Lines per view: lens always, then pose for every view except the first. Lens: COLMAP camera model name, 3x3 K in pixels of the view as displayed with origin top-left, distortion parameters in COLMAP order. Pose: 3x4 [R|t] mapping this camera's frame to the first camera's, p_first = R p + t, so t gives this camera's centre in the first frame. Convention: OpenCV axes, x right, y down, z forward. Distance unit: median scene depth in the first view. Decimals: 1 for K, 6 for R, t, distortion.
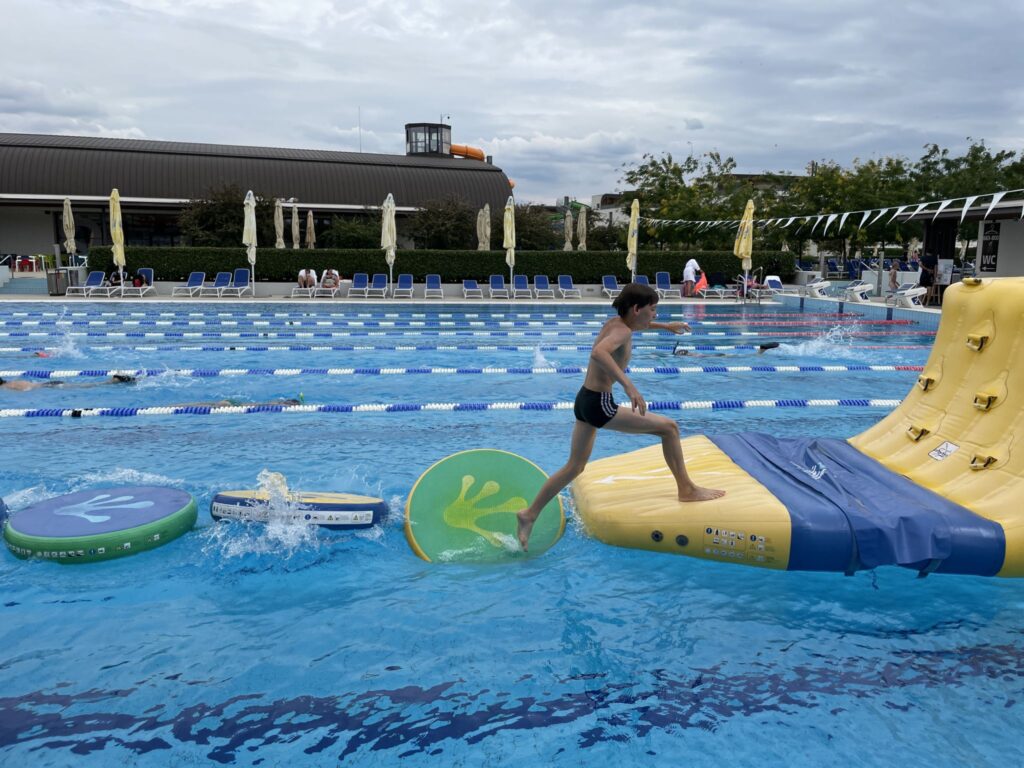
lens RADIAL K [[774.6, 0, 487.6], [0, 774.6, 354.5], [0, 0, 1]] dist [0.005193, -0.002914]
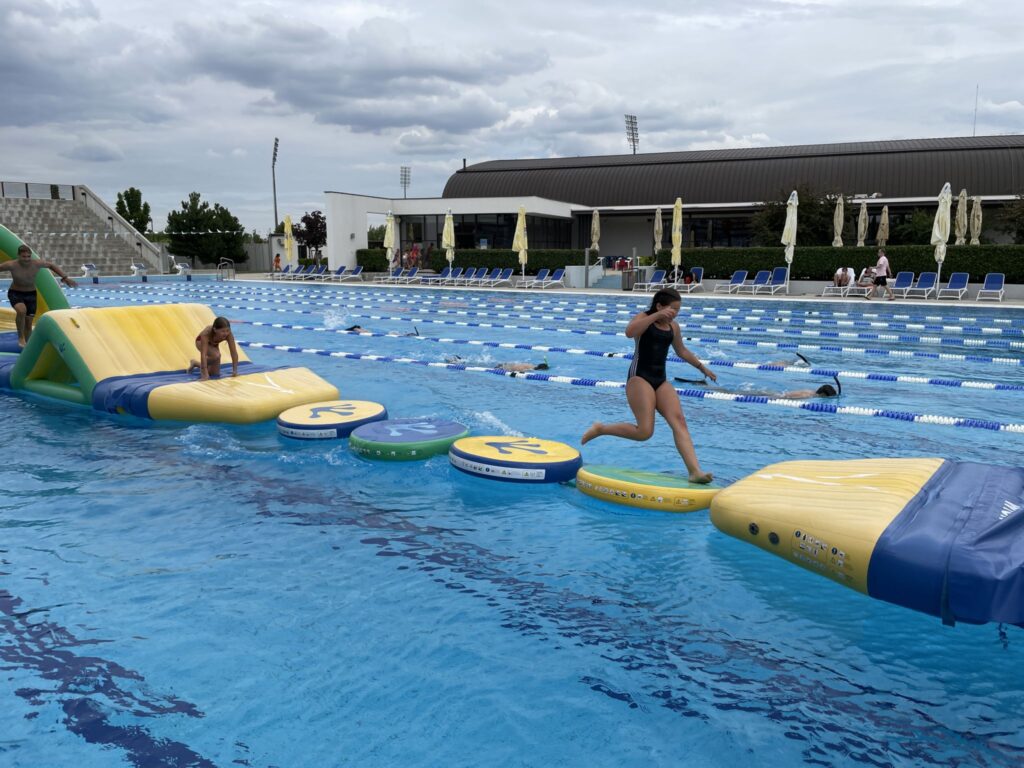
lens RADIAL K [[759.9, 0, 524.3], [0, 759.9, 367.8], [0, 0, 1]] dist [0.085616, -0.134456]
pose [[0.733895, 0.087607, -0.673590, 0.136552], [-0.074697, 0.996043, 0.048161, -0.000252], [0.675143, 0.014970, 0.737535, 0.011496]]
